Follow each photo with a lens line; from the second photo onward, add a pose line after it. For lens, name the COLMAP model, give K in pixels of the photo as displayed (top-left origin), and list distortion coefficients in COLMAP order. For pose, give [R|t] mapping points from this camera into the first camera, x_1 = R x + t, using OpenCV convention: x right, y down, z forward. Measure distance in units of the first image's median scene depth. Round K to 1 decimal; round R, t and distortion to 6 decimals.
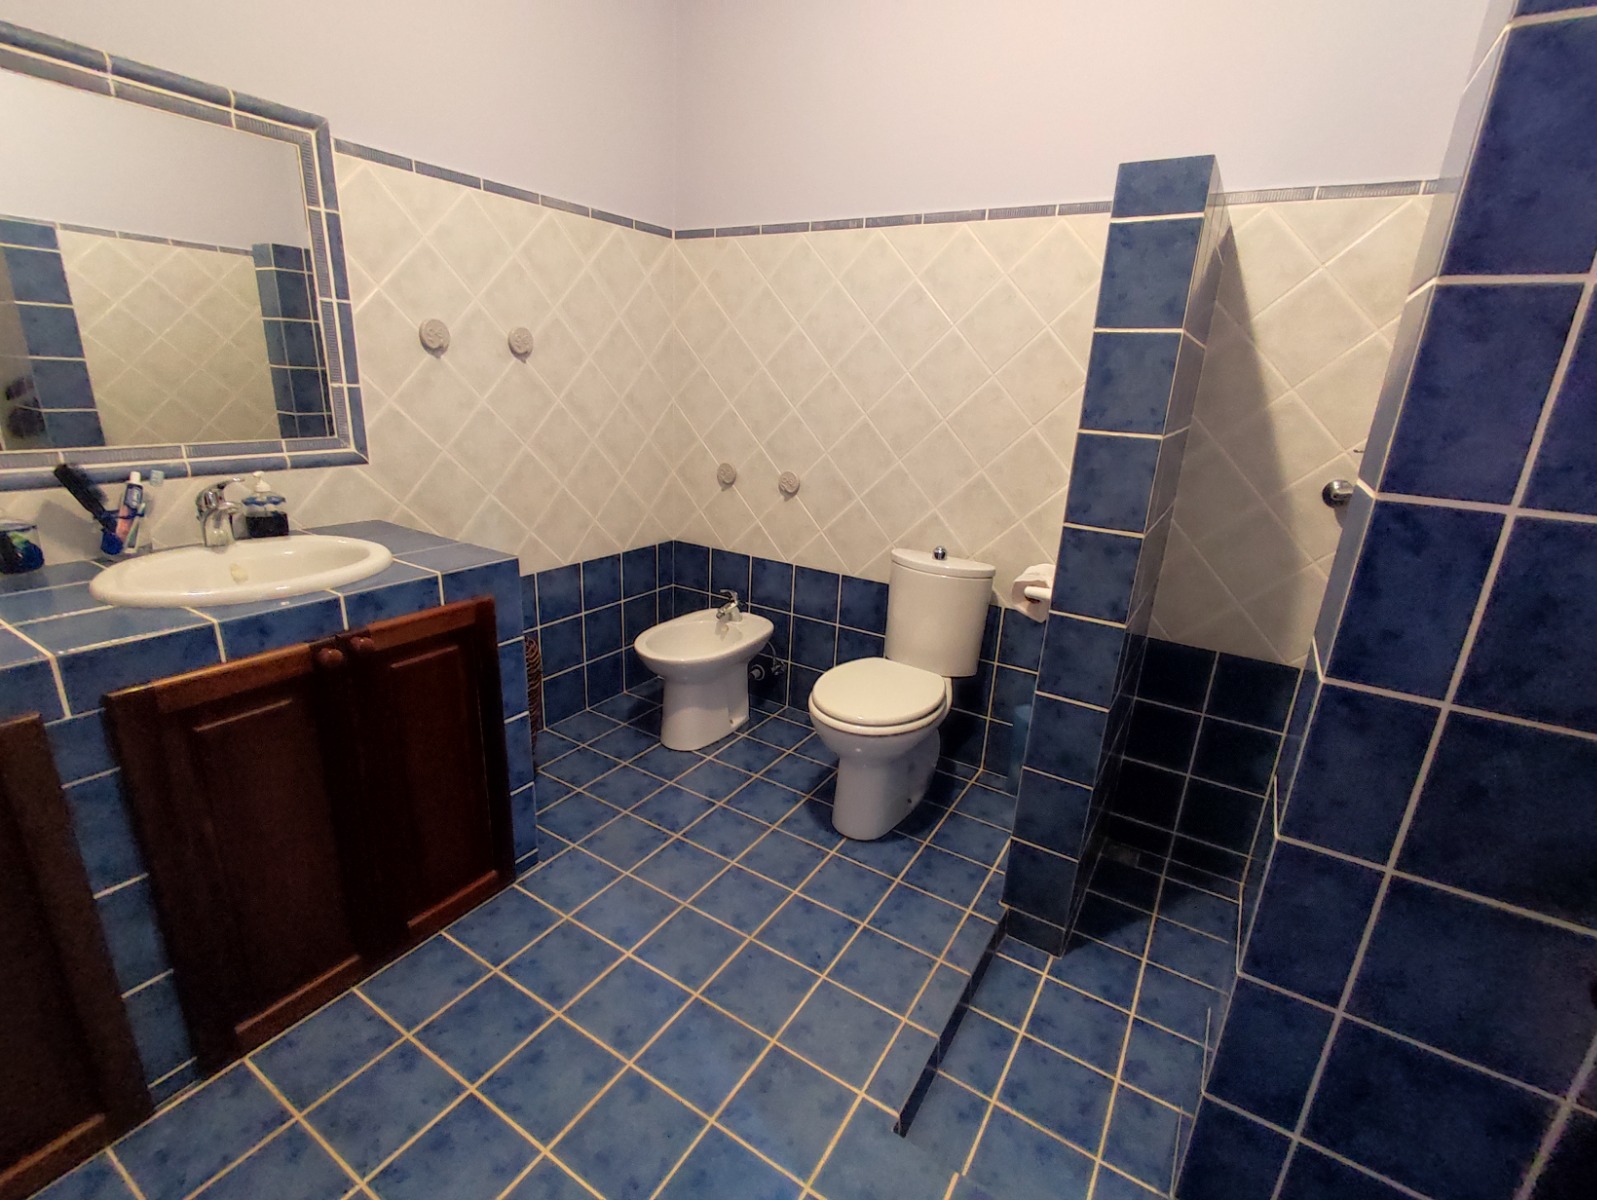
lens RADIAL K [[725.4, 0, 804.2], [0, 725.4, 602.0], [0, 0, 1]] dist [-0.006238, 0.002662]
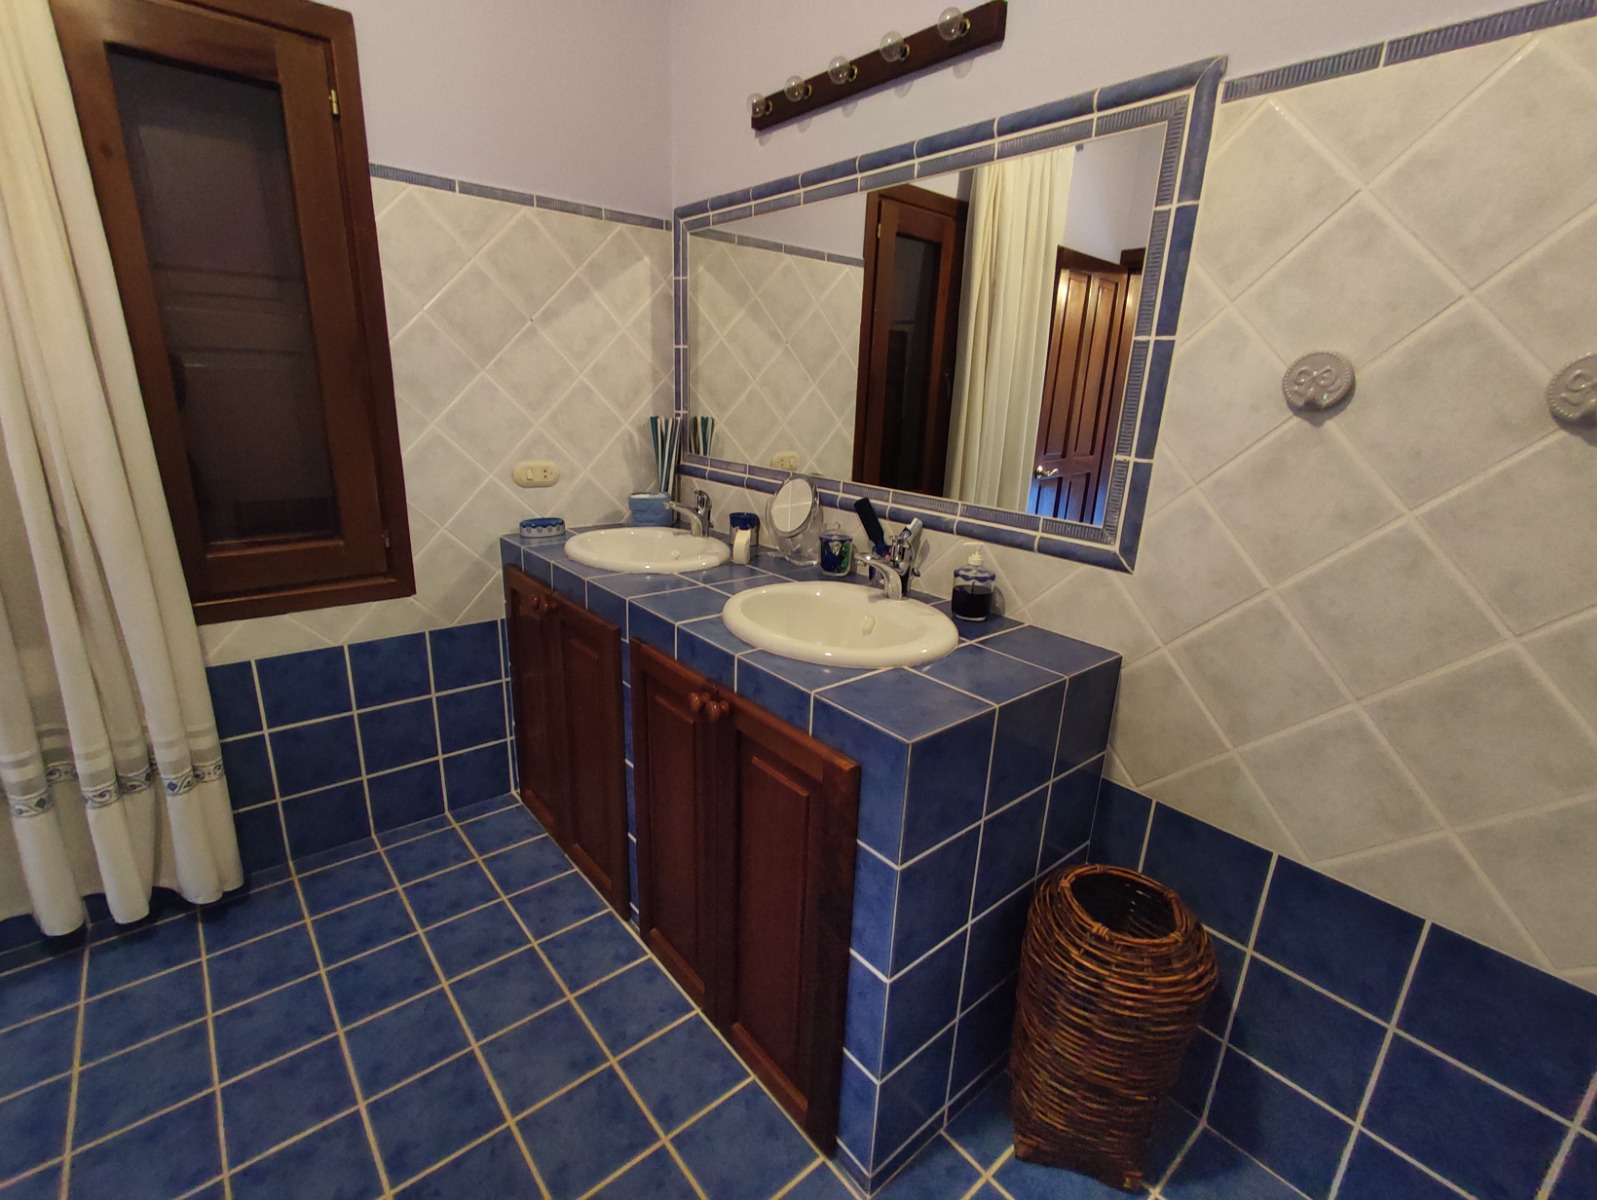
lens RADIAL K [[725.4, 0, 809.9], [0, 725.4, 599.3], [0, 0, 1]] dist [-0.006238, 0.002662]
pose [[-0.300102, 0.209795, -0.930551, 0.139941], [-0.345682, 0.885290, 0.311073, -0.309078], [0.889068, 0.415028, -0.193155, 0.976603]]
